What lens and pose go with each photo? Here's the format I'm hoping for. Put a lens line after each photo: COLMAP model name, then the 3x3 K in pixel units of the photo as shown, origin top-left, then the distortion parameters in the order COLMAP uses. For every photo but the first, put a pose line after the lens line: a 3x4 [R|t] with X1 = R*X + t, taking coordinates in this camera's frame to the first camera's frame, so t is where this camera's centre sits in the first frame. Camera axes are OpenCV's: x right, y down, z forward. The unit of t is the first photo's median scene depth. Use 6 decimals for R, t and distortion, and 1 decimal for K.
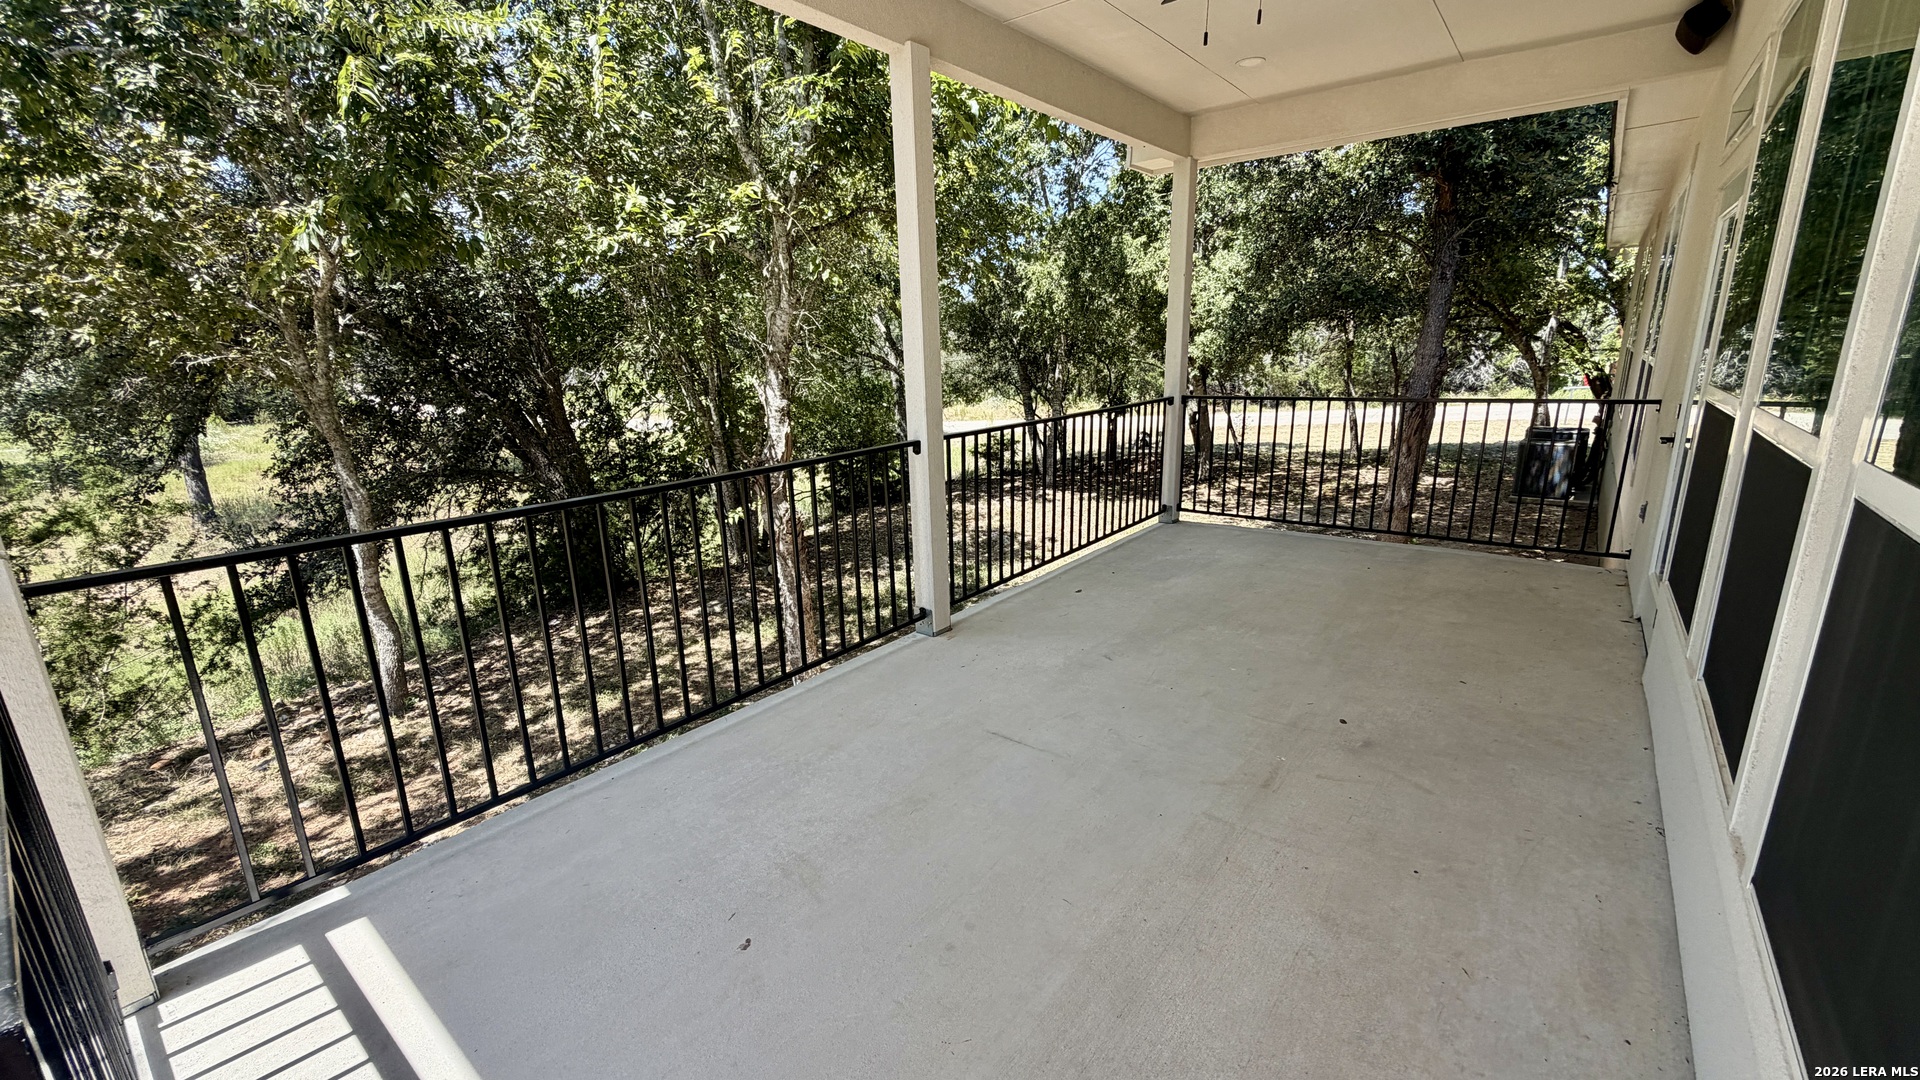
lens RADIAL K [[766.0, 0, 961.2], [0, 766.0, 541.8], [0, 0, 1]] dist [0.000781, 0.000490]
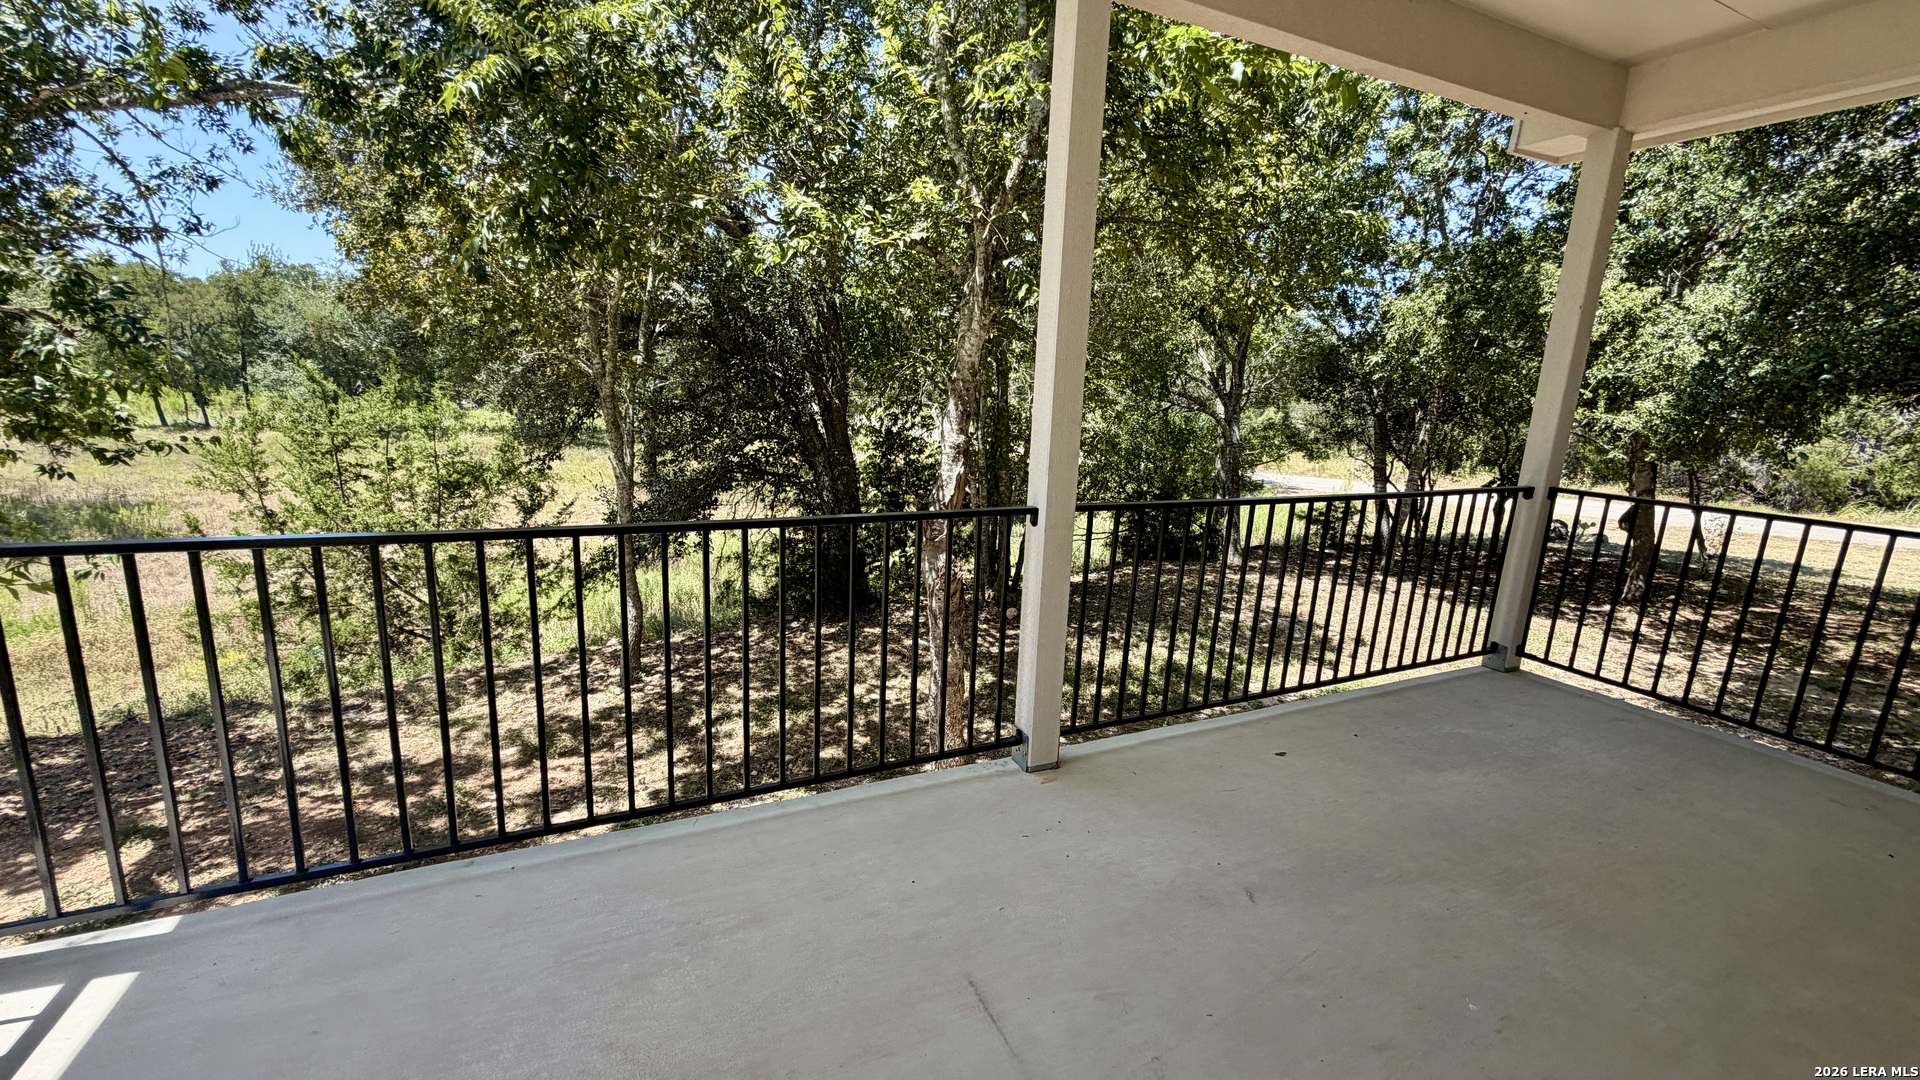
lens RADIAL K [[766.0, 0, 959.3], [0, 766.0, 542.6], [0, 0, 1]] dist [0.000781, 0.000490]
pose [[0.891934, 0.156200, -0.424328, 0.076494], [-0.174183, 0.984706, -0.003650, -0.032924], [0.417269, 0.077167, 0.905501, 0.120706]]
